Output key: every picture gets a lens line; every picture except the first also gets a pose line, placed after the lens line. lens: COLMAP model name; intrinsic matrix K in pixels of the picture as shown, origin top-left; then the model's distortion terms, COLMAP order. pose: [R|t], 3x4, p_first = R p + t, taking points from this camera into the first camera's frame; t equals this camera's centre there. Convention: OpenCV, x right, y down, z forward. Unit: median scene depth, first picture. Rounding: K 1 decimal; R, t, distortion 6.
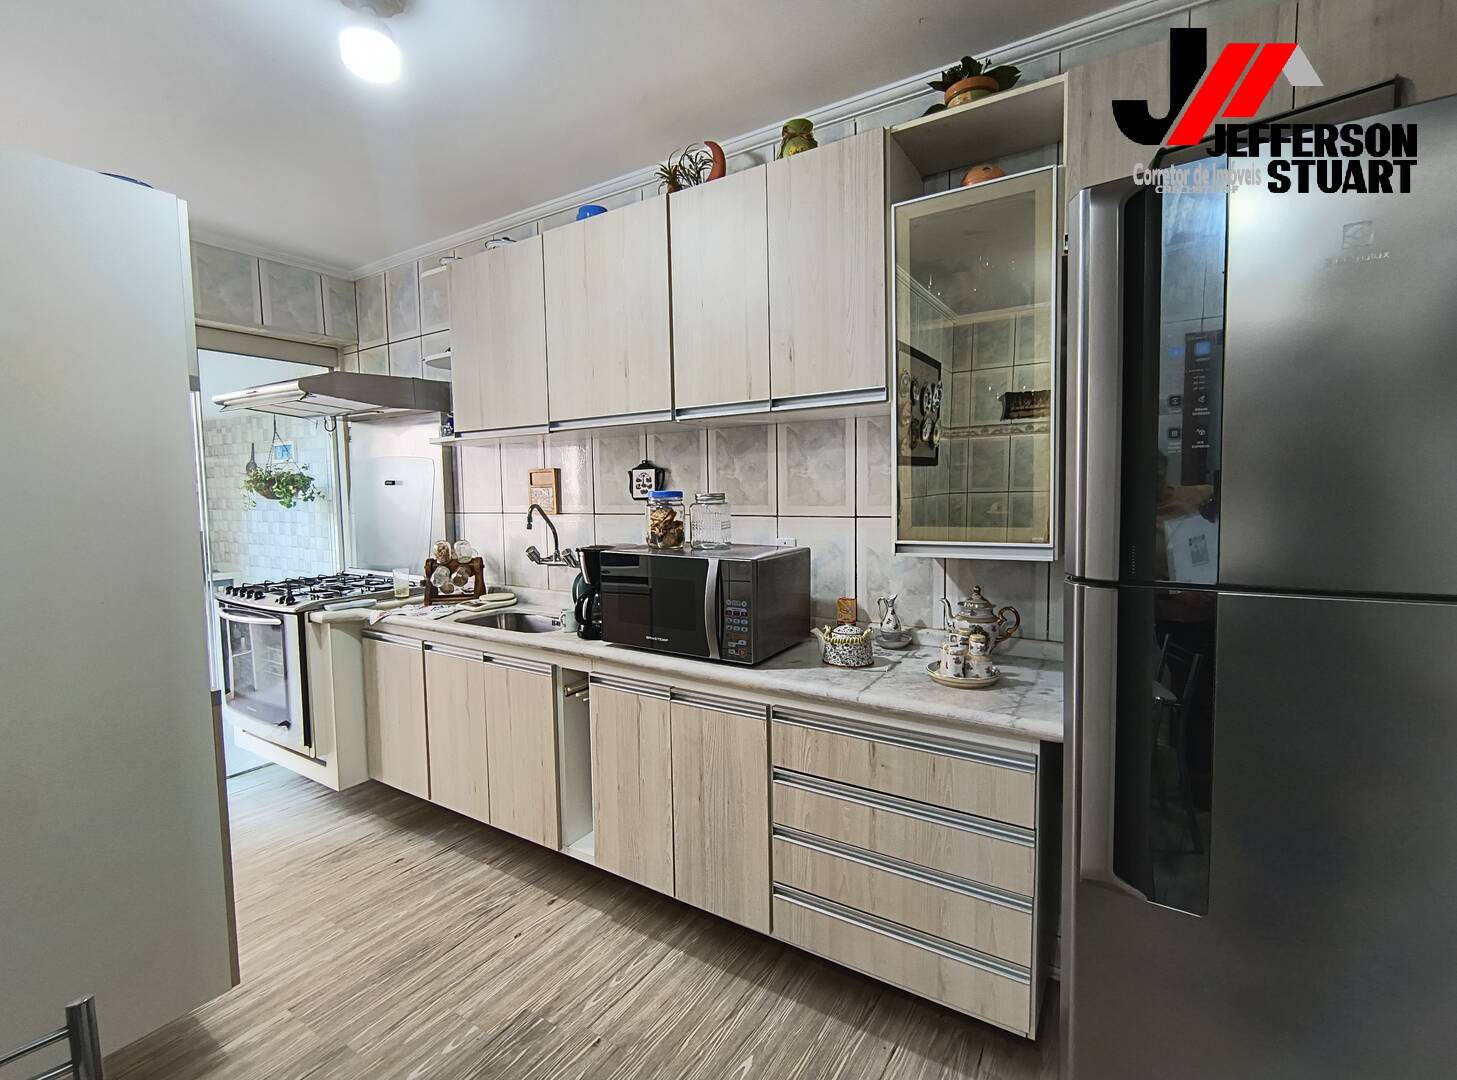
lens RADIAL K [[677.7, 0, 728.5], [0, 677.7, 540.0], [0, 0, 1]] dist [0.000650, -0.000451]
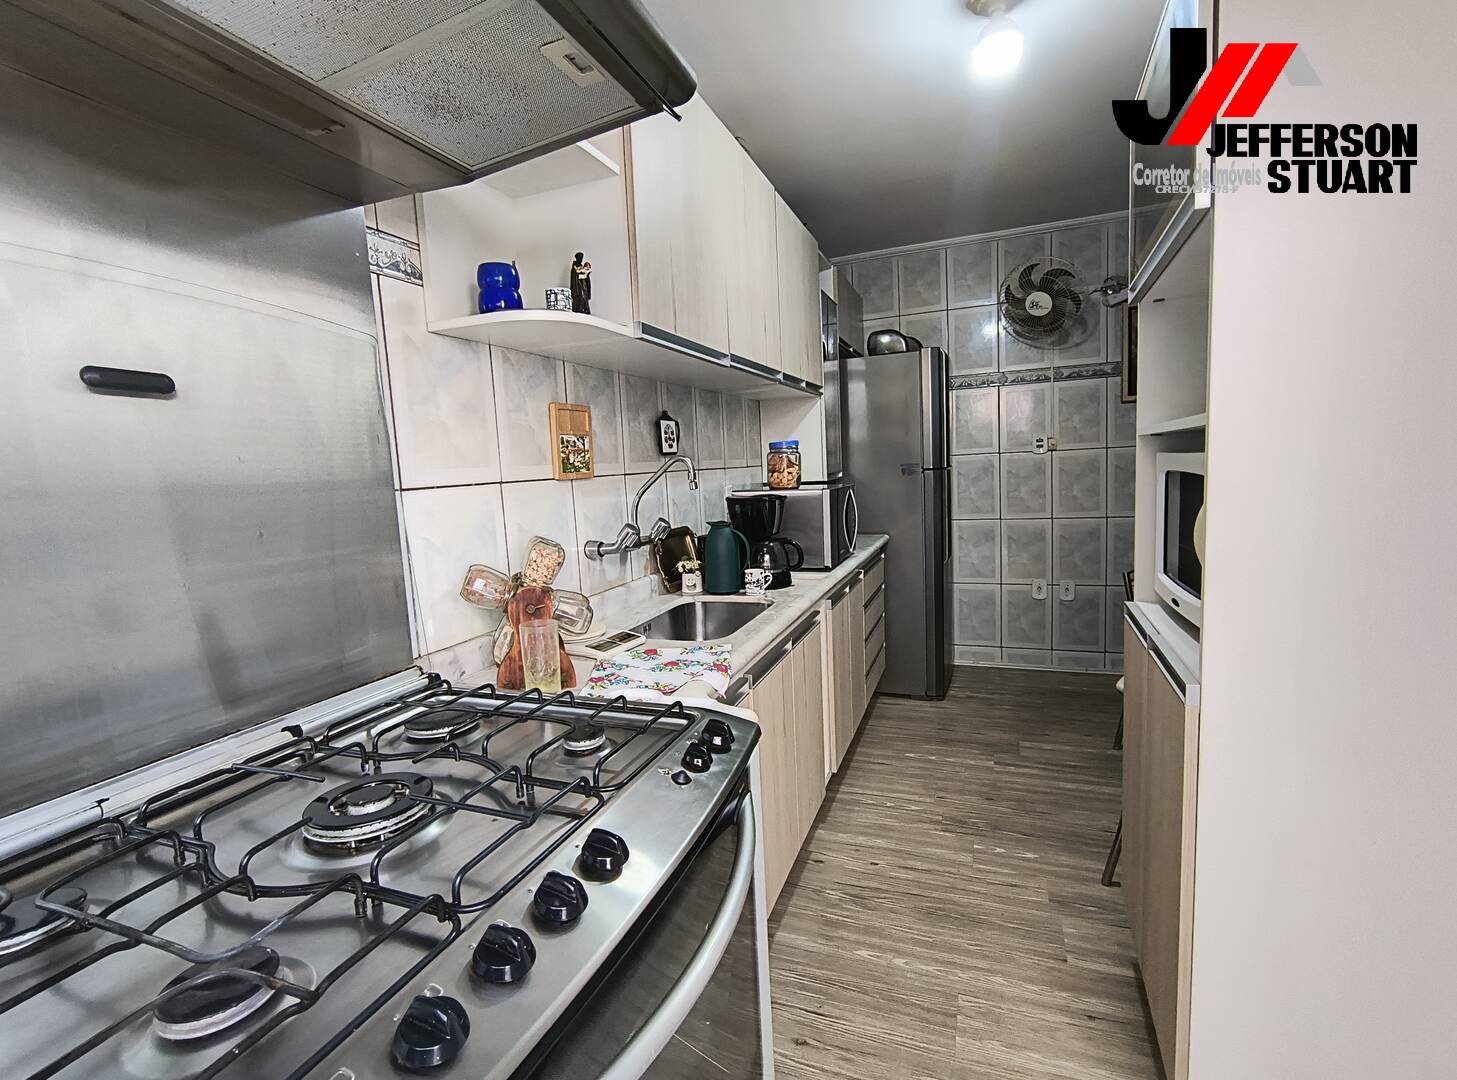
lens RADIAL K [[677.7, 0, 728.5], [0, 677.7, 540.0], [0, 0, 1]] dist [0.000650, -0.000451]
pose [[-0.202355, -0.098277, 0.974369, -1.257728], [0.118859, 0.985132, 0.124047, -0.062964], [-0.972073, 0.140913, -0.187665, 1.373523]]
